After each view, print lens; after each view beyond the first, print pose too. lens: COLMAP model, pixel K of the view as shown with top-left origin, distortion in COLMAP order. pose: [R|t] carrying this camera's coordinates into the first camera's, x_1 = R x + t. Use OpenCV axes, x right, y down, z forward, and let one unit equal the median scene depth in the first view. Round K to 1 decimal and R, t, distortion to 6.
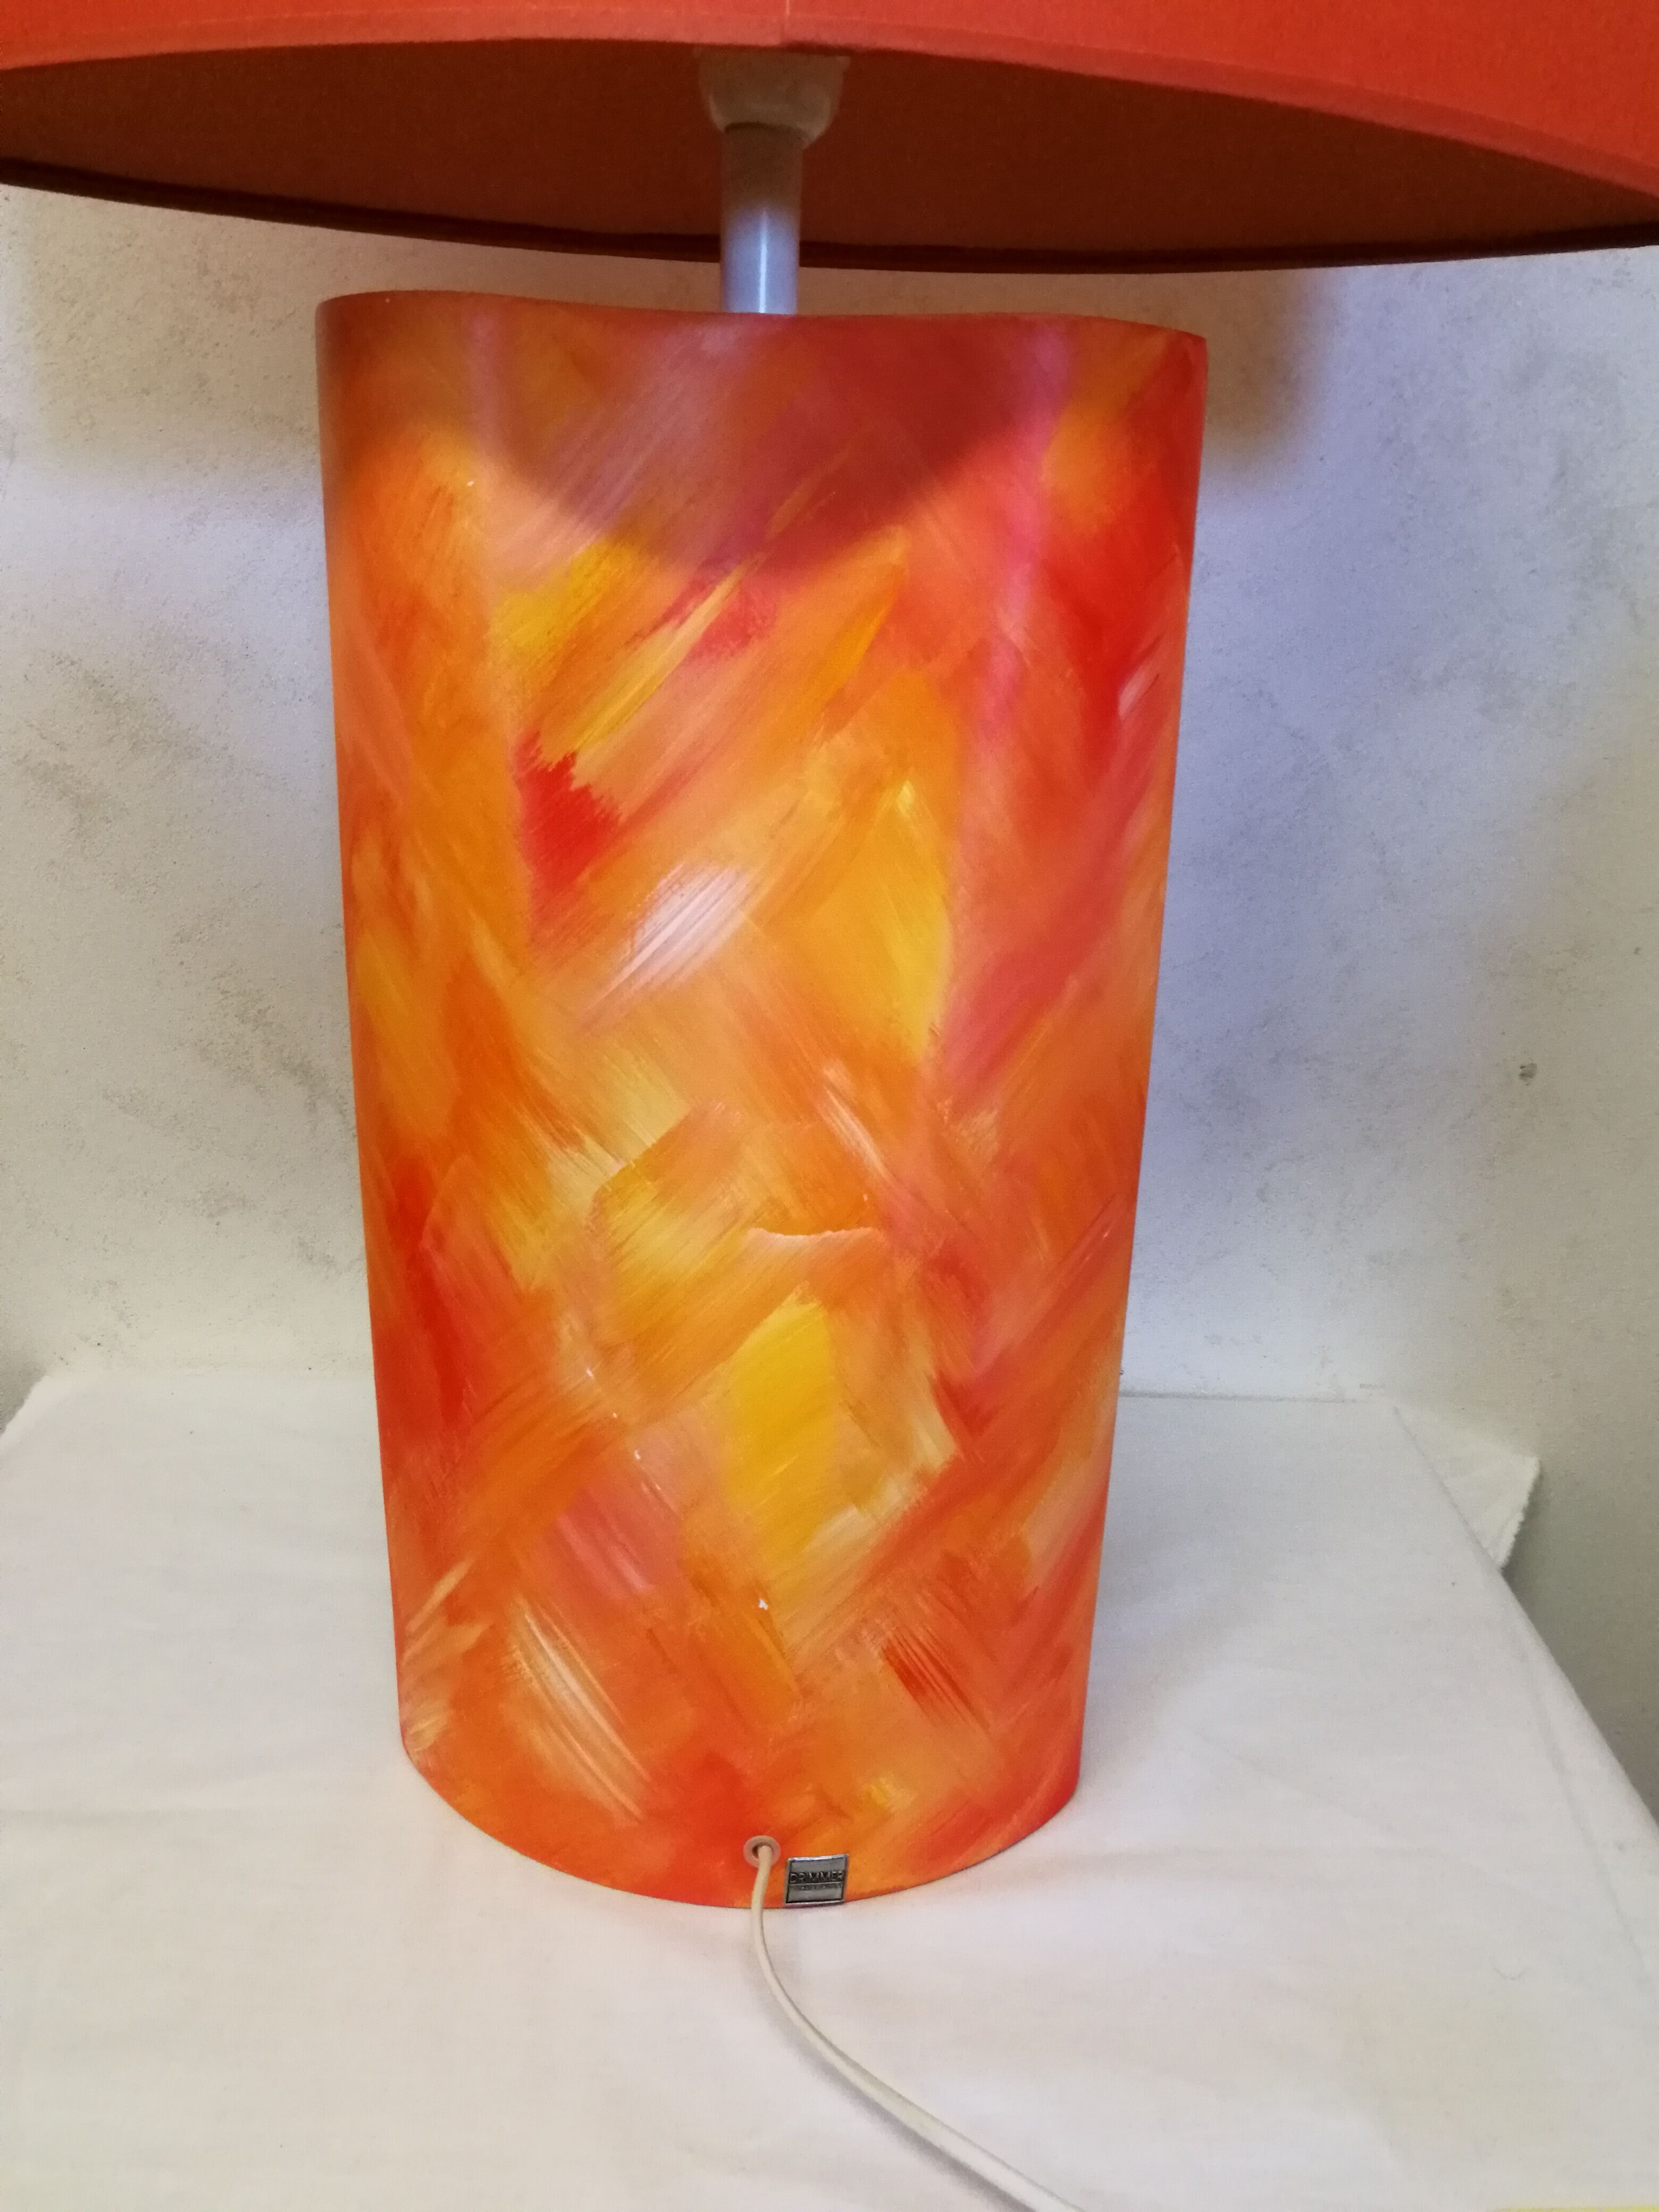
lens RADIAL K [[1544.3, 0, 817.3], [0, 1544.3, 1104.7], [0, 0, 1]] dist [0.002770, 0.004914]
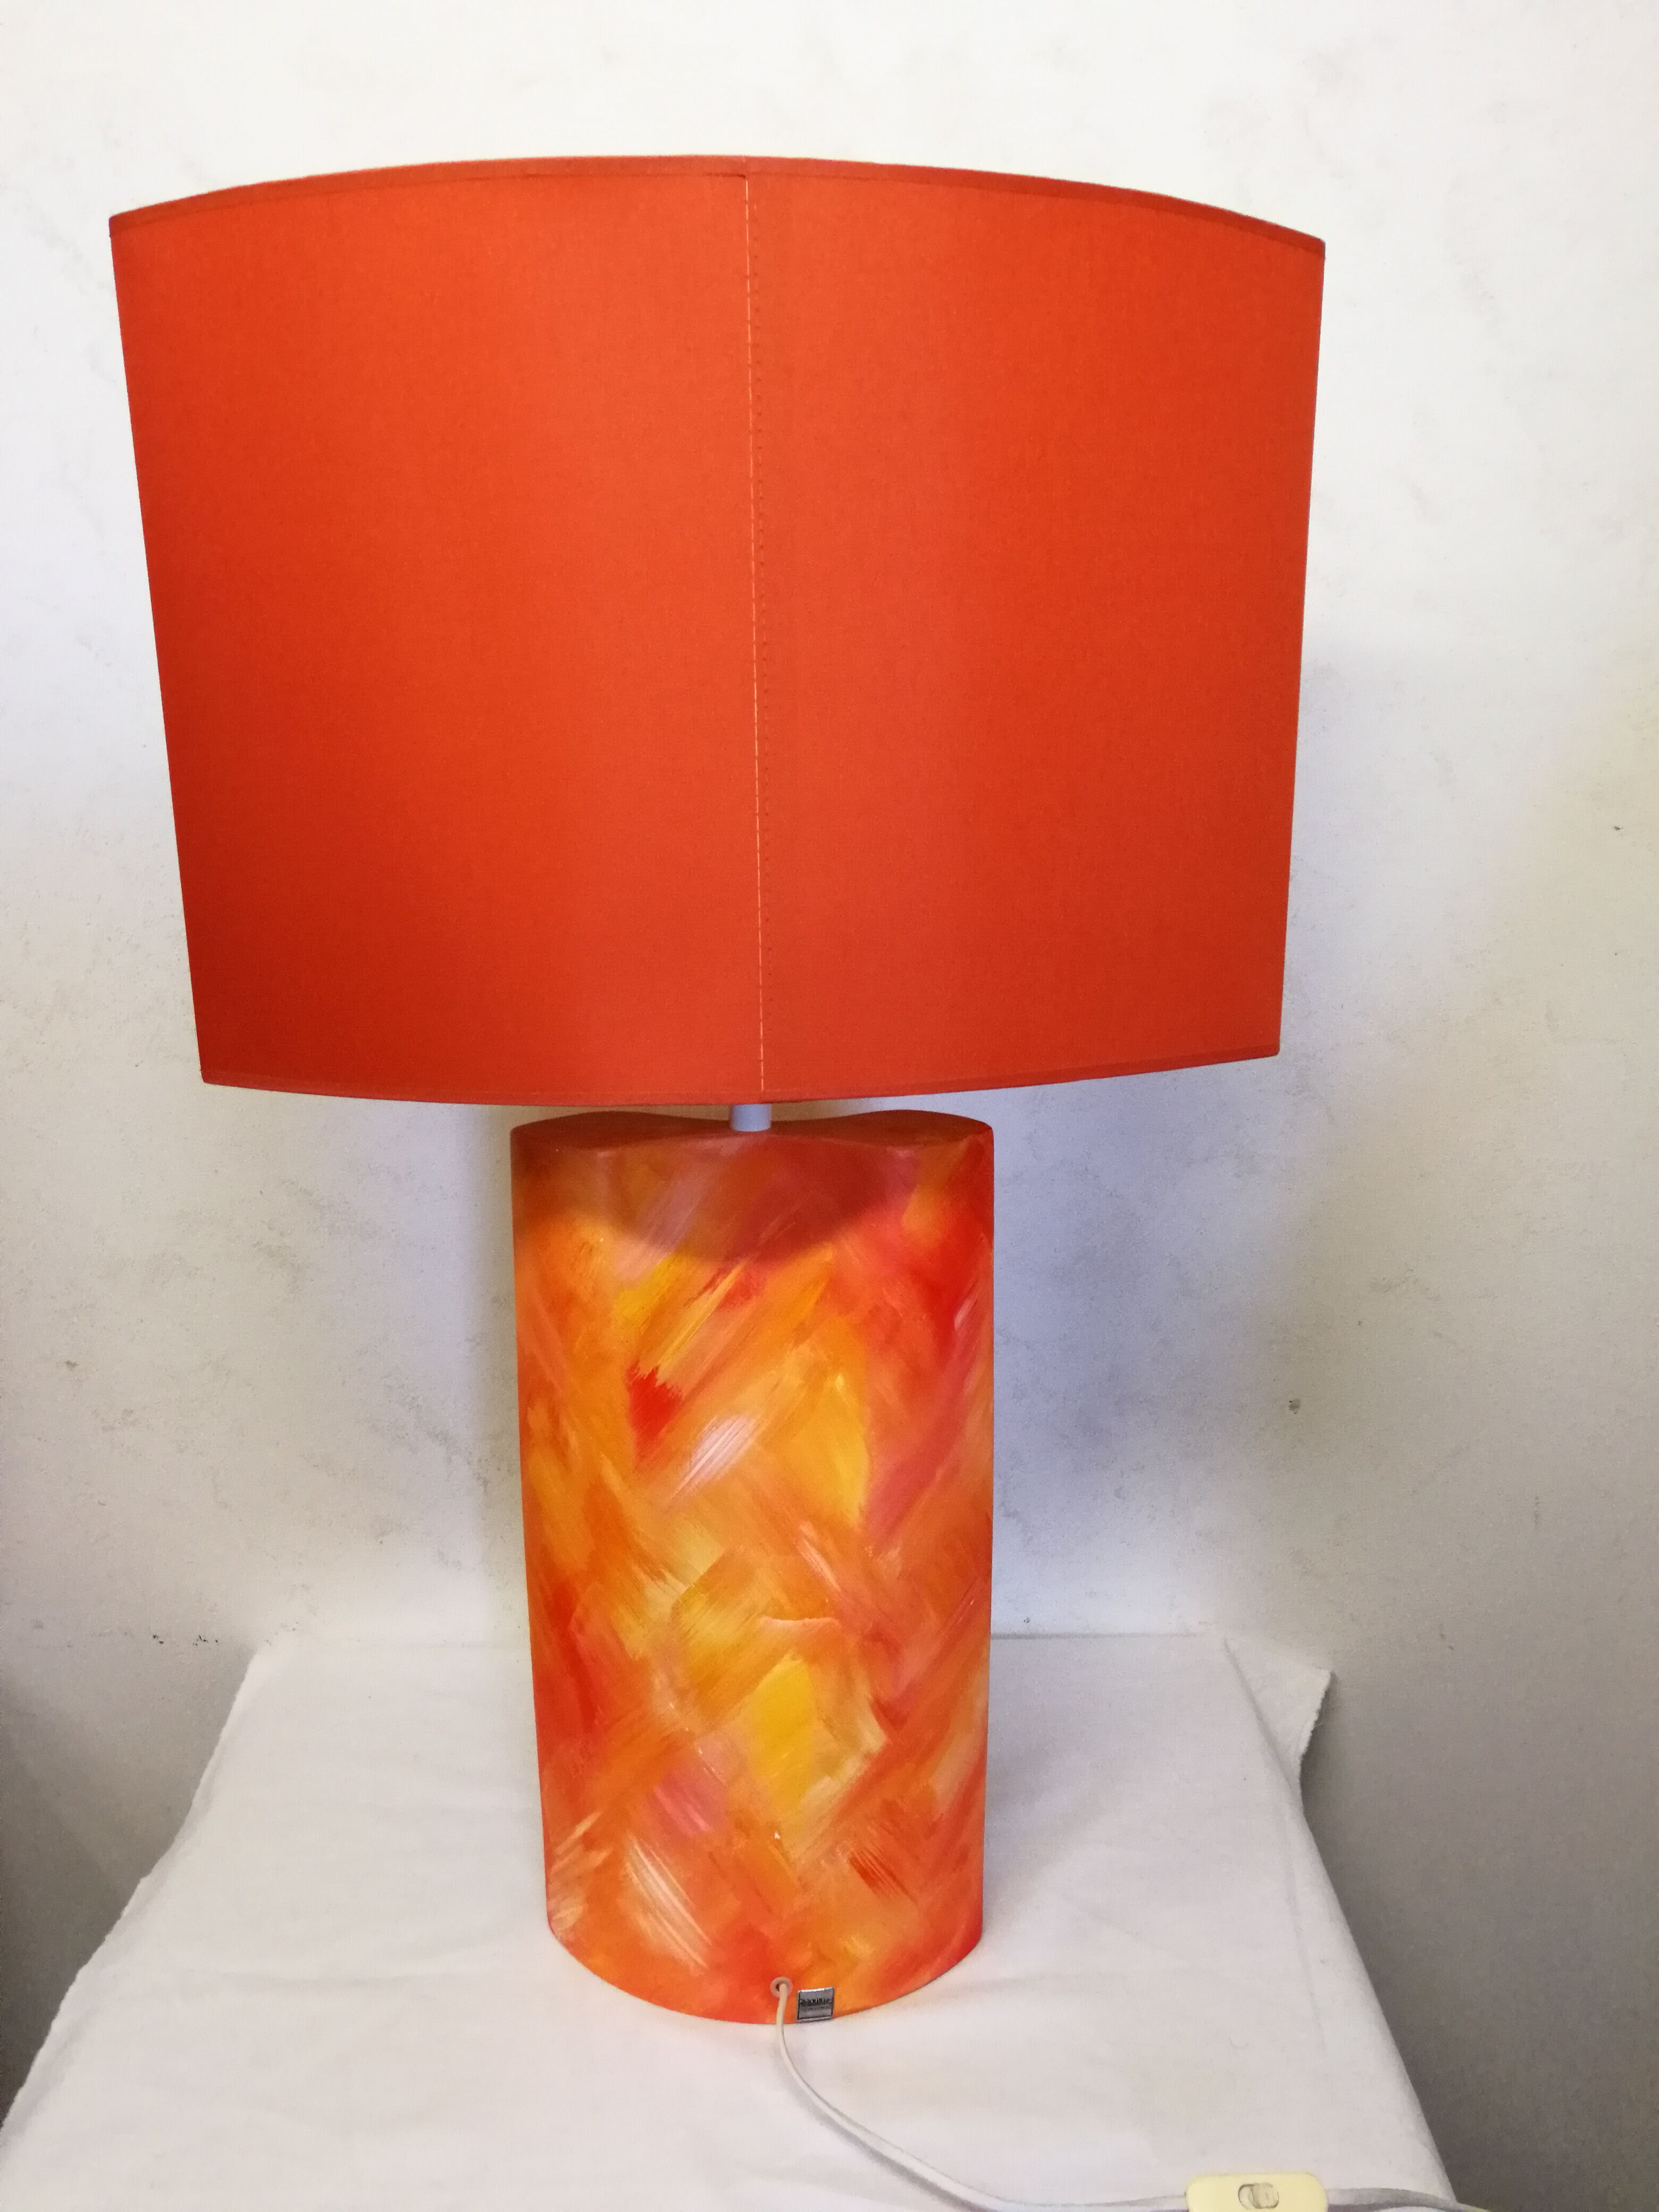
lens RADIAL K [[1544.3, 0, 817.3], [0, 1544.3, 1104.7], [0, 0, 1]] dist [0.002770, 0.004914]
pose [[0.999294, -0.037085, 0.006052, 0.029868], [0.037415, 0.996909, -0.069080, -0.371939], [-0.003472, 0.069257, 0.997593, -0.778210]]
